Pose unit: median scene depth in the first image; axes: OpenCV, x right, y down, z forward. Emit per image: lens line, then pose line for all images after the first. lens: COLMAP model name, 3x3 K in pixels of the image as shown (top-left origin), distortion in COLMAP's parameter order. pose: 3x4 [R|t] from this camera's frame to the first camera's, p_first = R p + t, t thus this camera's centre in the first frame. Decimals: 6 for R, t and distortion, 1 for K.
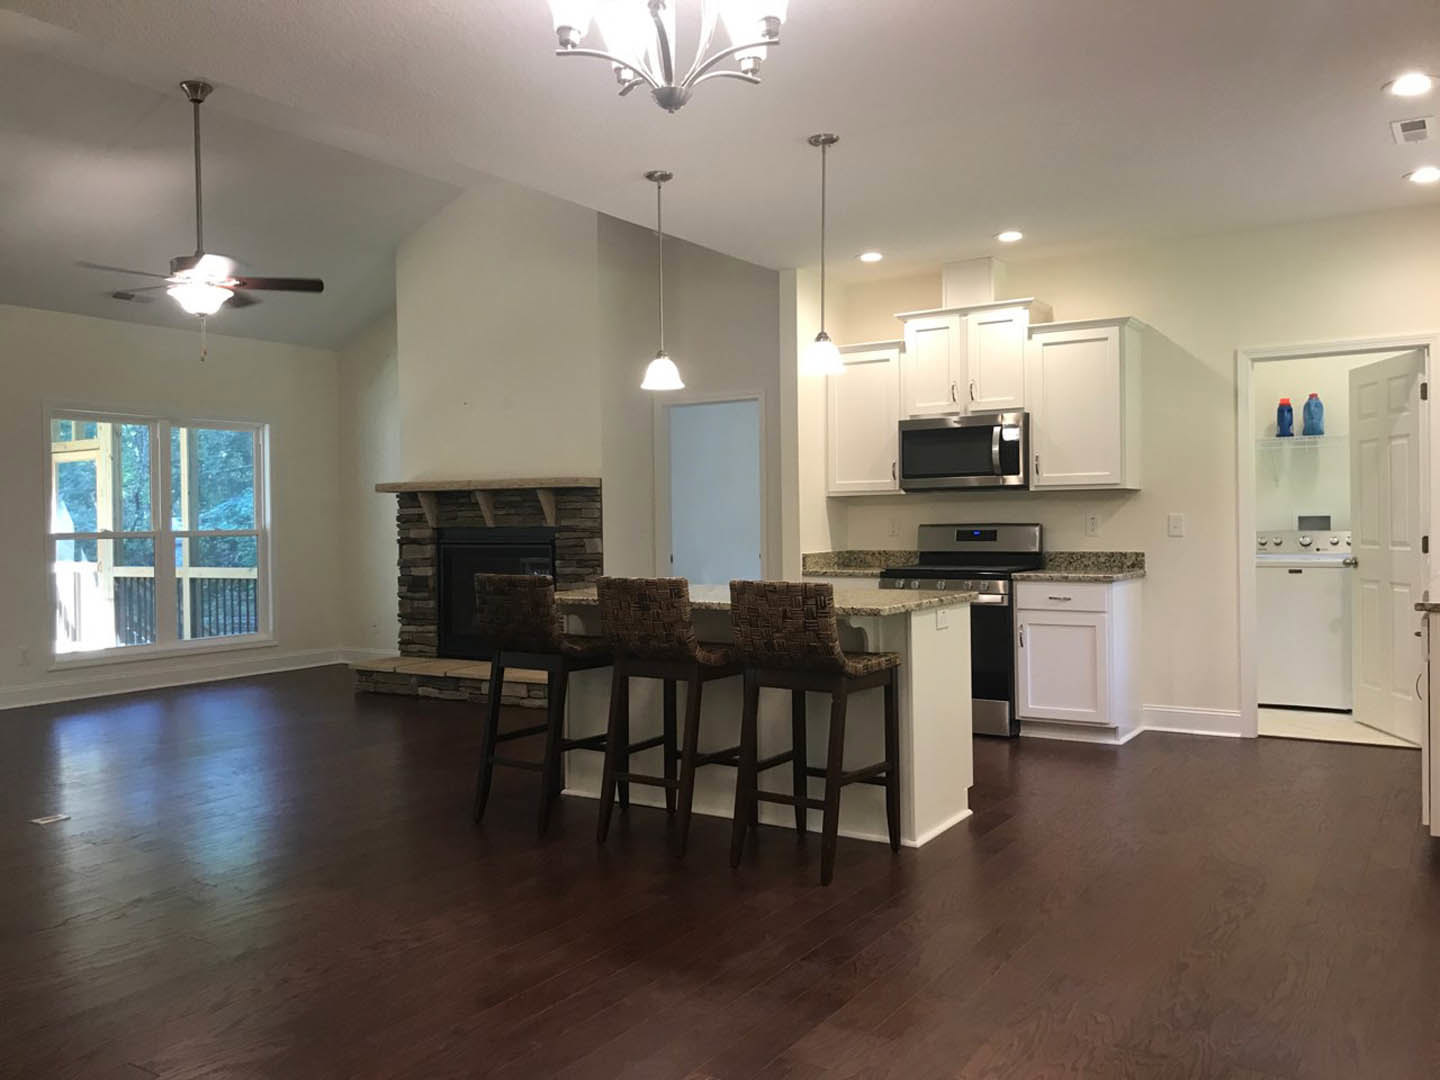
lens RADIAL K [[1175.3, 0, 715.6], [0, 1175.3, 541.6], [0, 0, 1]] dist [0.050062, -0.080140]
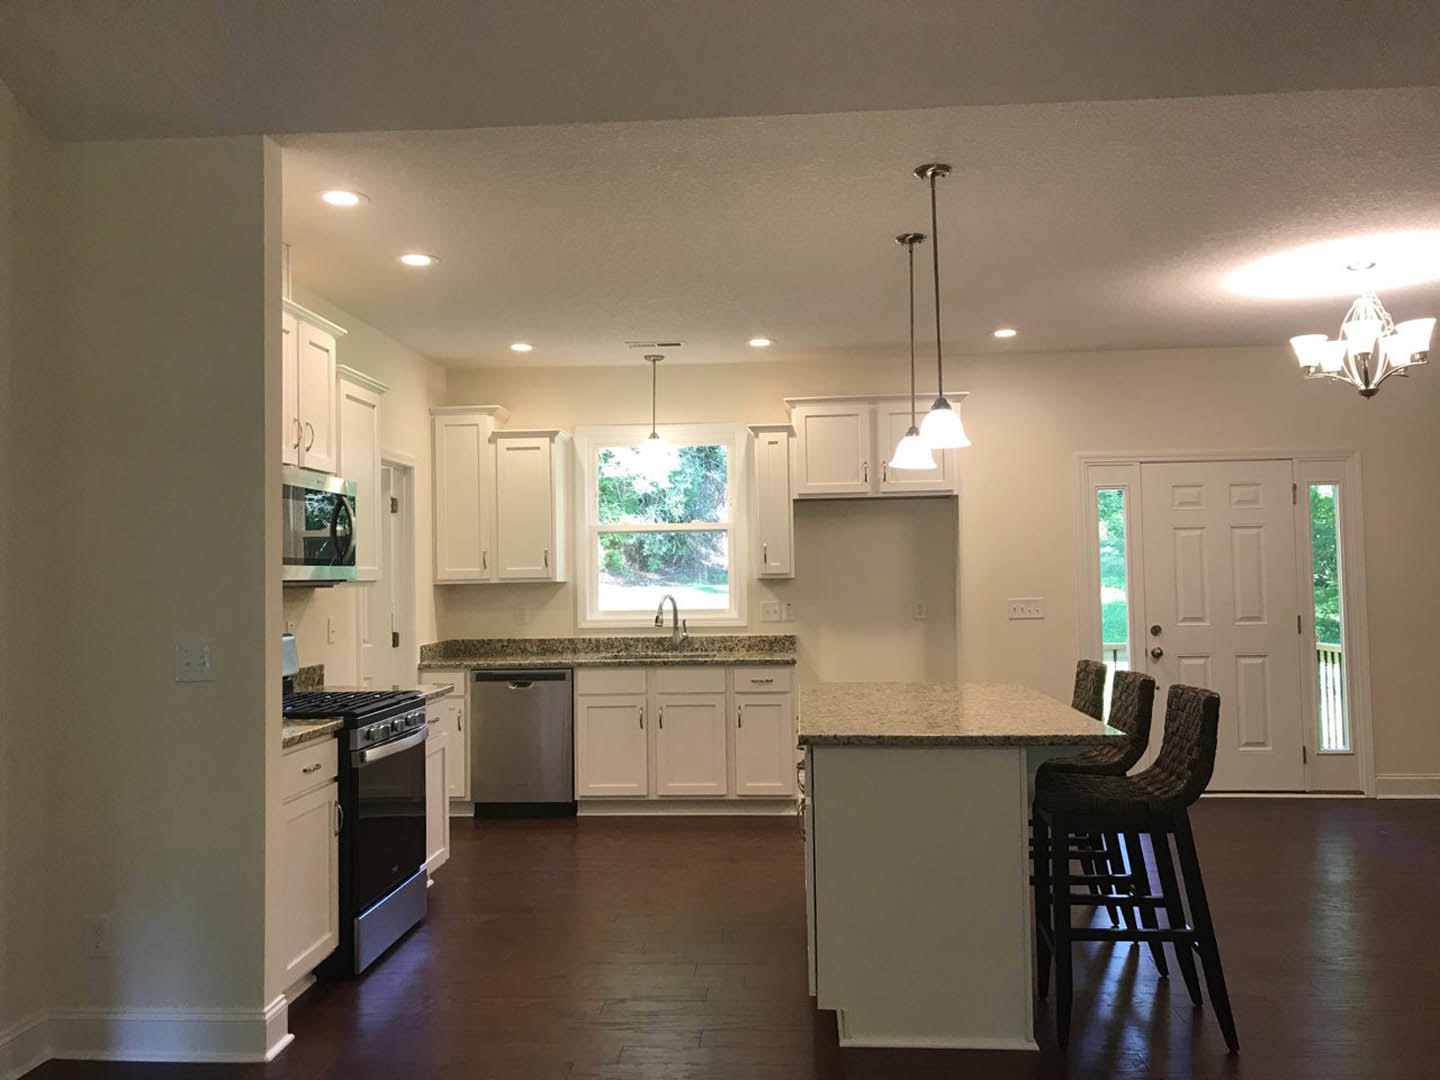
lens RADIAL K [[1175.3, 0, 721.1], [0, 1175.3, 533.5], [0, 0, 1]] dist [0.050062, -0.080140]
pose [[-0.486686, 0.052413, 0.872003, -0.414145], [0.038637, 0.998513, -0.038453, -0.033061], [-0.872722, 0.014977, -0.487988, 0.964670]]
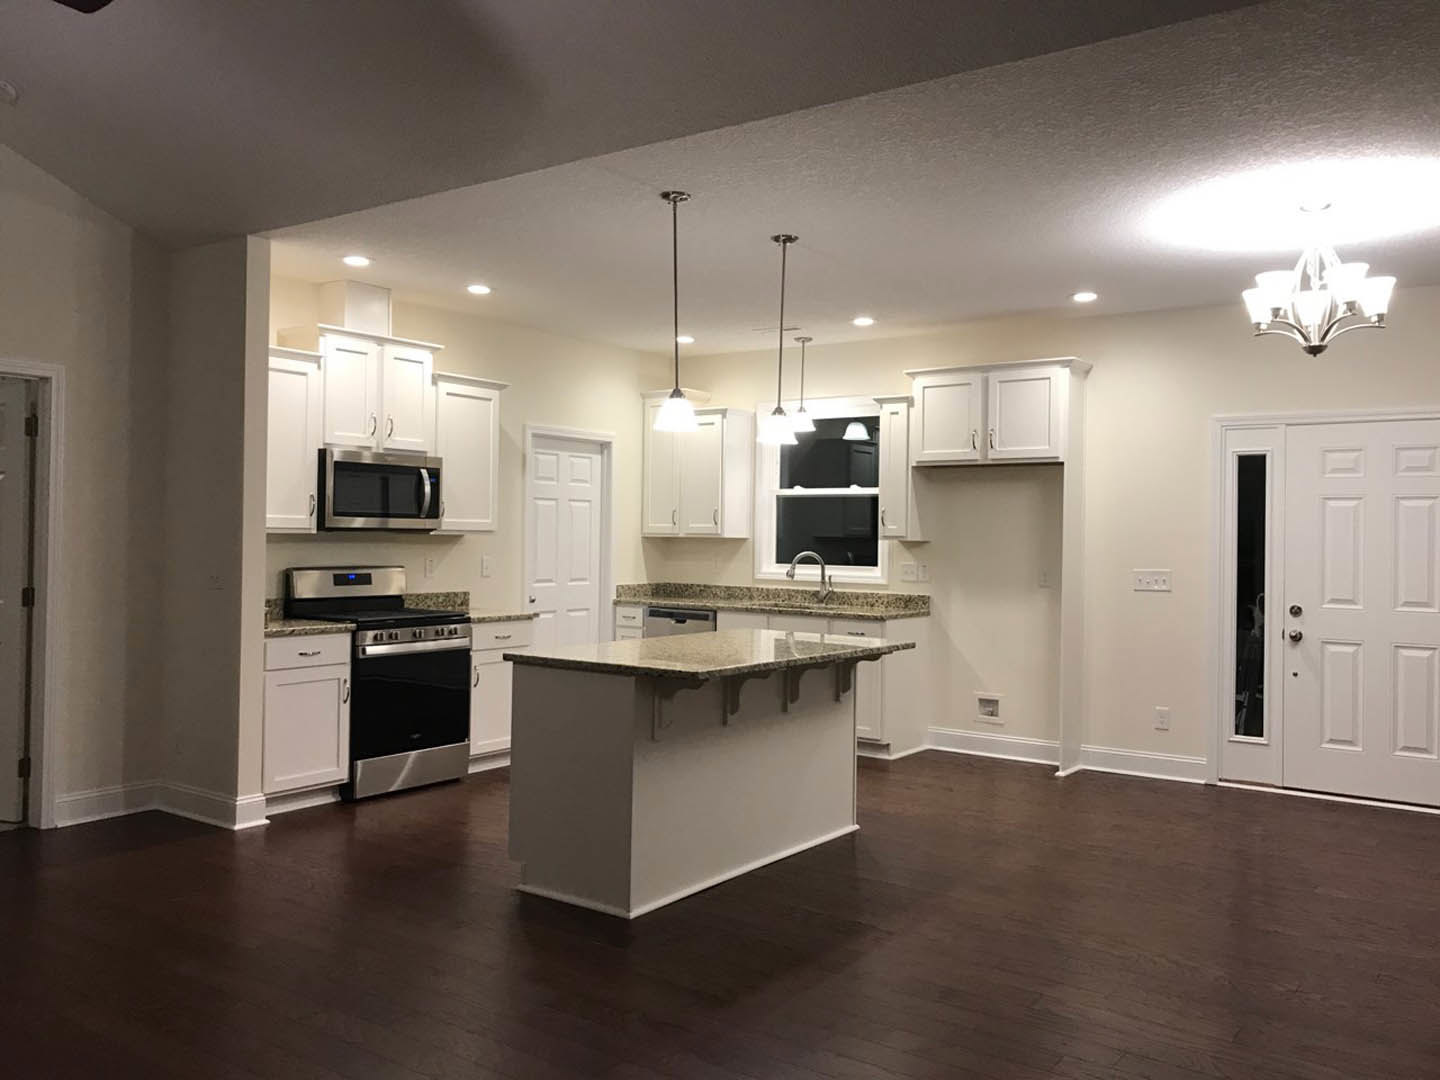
lens RADIAL K [[1175.3, 0, 713.5], [0, 1175.3, 526.5], [0, 0, 1]] dist [0.050062, -0.080140]
pose [[0.044261, 0.021020, 0.998799, -0.614961], [0.002716, 0.999772, -0.021161, -0.023307], [-0.999016, 0.003649, 0.044193, 0.599653]]
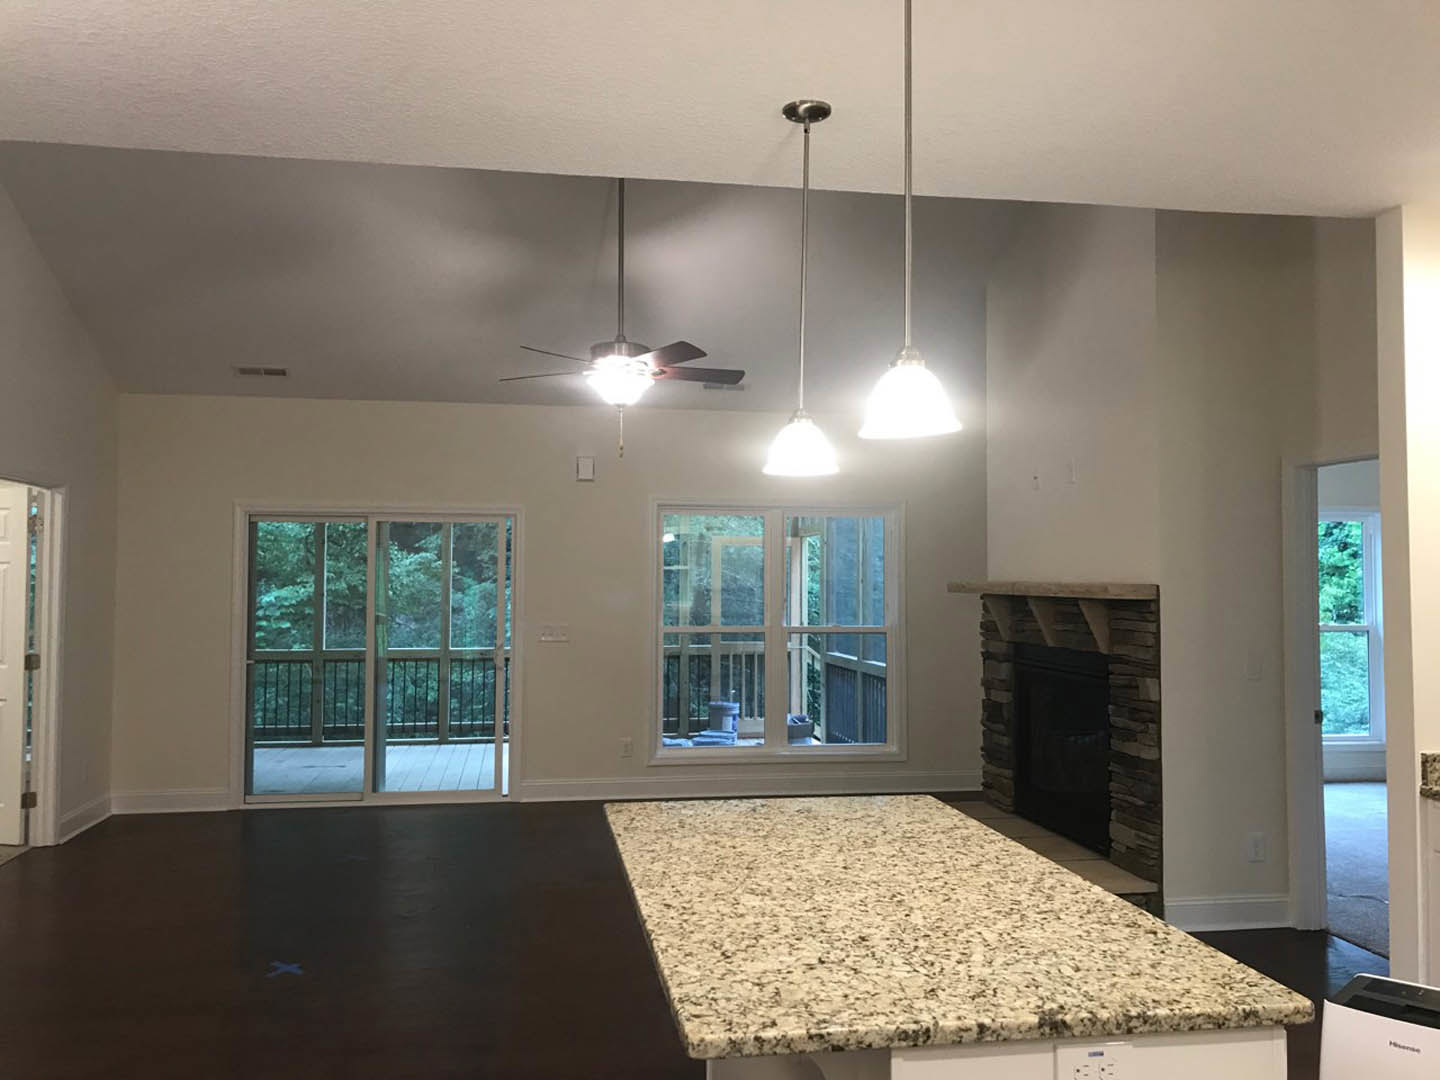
lens RADIAL K [[1175.3, 0, 715.5], [0, 1175.3, 533.3], [0, 0, 1]] dist [0.050062, -0.080140]
pose [[0.665215, -0.012443, -0.746548, 0.229151], [-0.027820, 0.998754, -0.041436, -0.049262], [0.746133, 0.048333, 0.664040, 0.380160]]
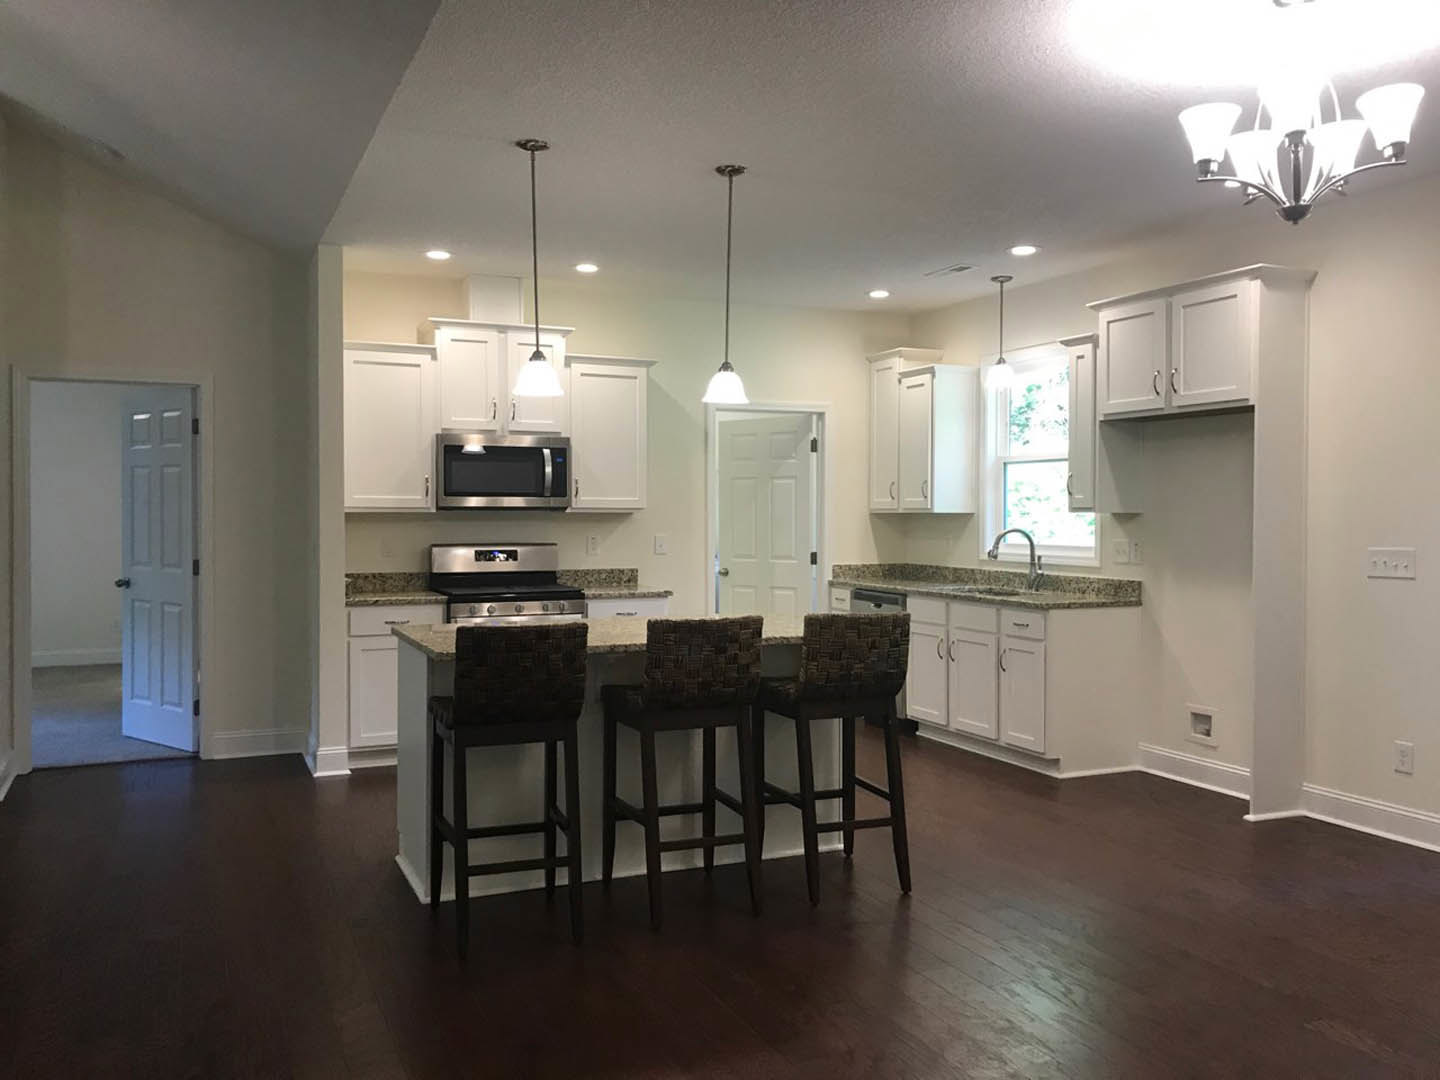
lens RADIAL K [[1175.3, 0, 709.5], [0, 1175.3, 522.2], [0, 0, 1]] dist [0.050062, -0.080140]
pose [[0.544439, 0.007689, 0.838765, -0.448854], [0.006151, 0.999895, -0.013158, -0.016735], [-0.838778, 0.012323, 0.544335, 0.277318]]
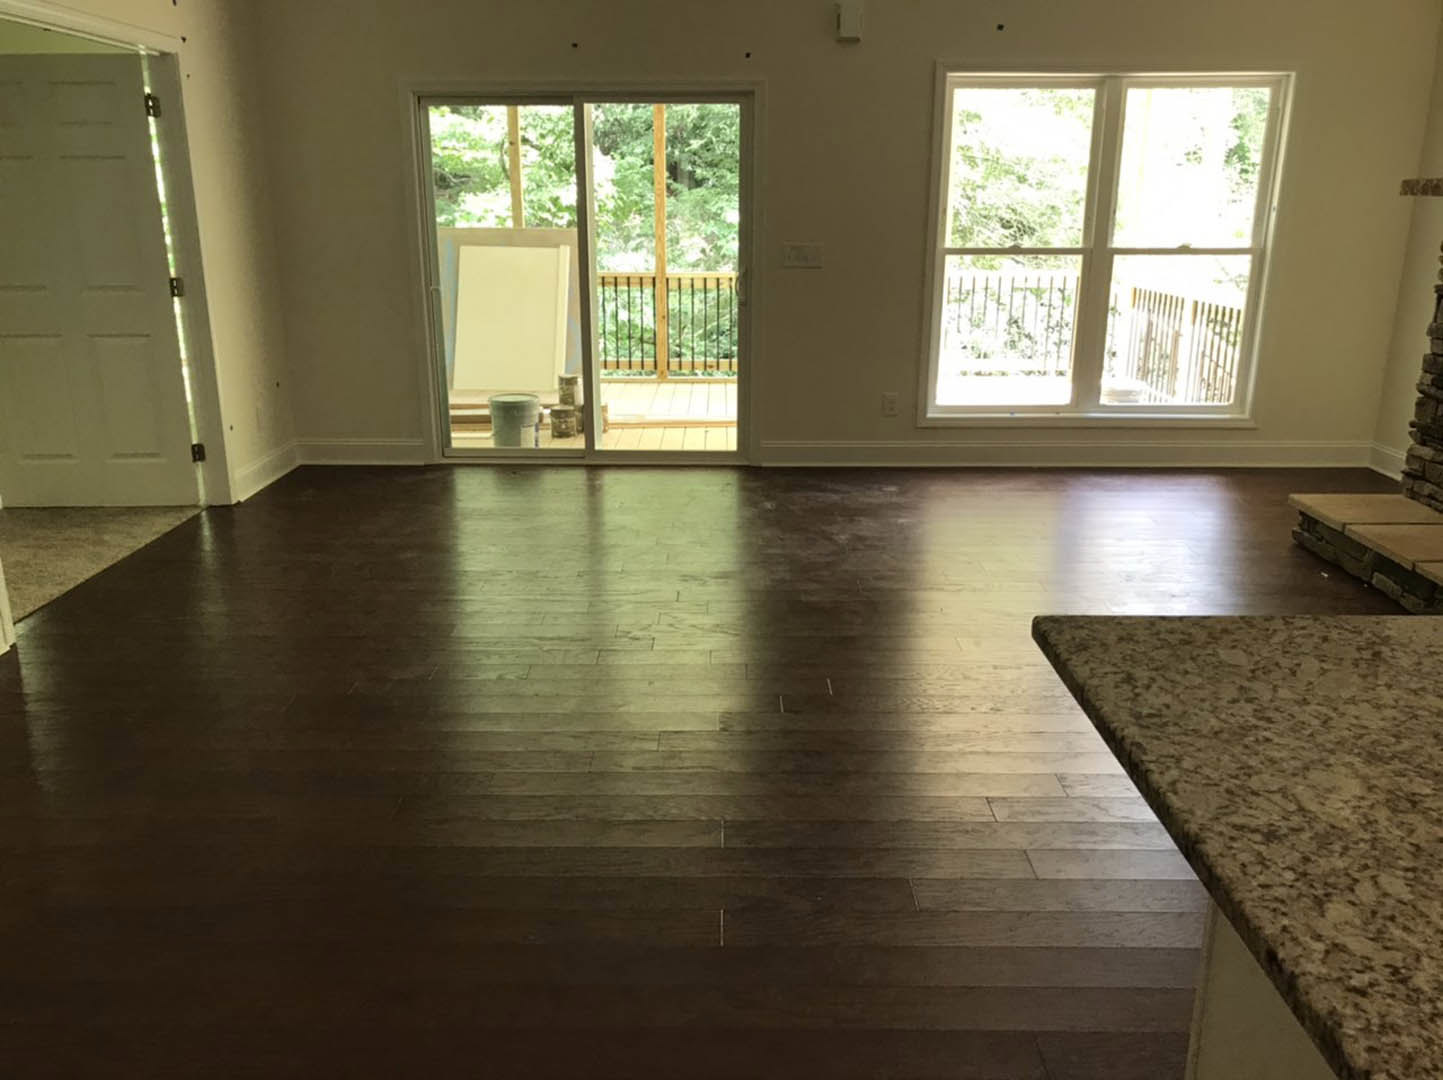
lens RADIAL K [[1177.8, 0, 727.1], [0, 1177.8, 539.1], [0, 0, 1]] dist [0.050062, -0.080140]
pose [[0.534336, 0.254084, -0.806180, 0.027748], [-0.021011, 0.957450, 0.287834, -0.045538], [0.845011, -0.136862, 0.516939, 0.483396]]
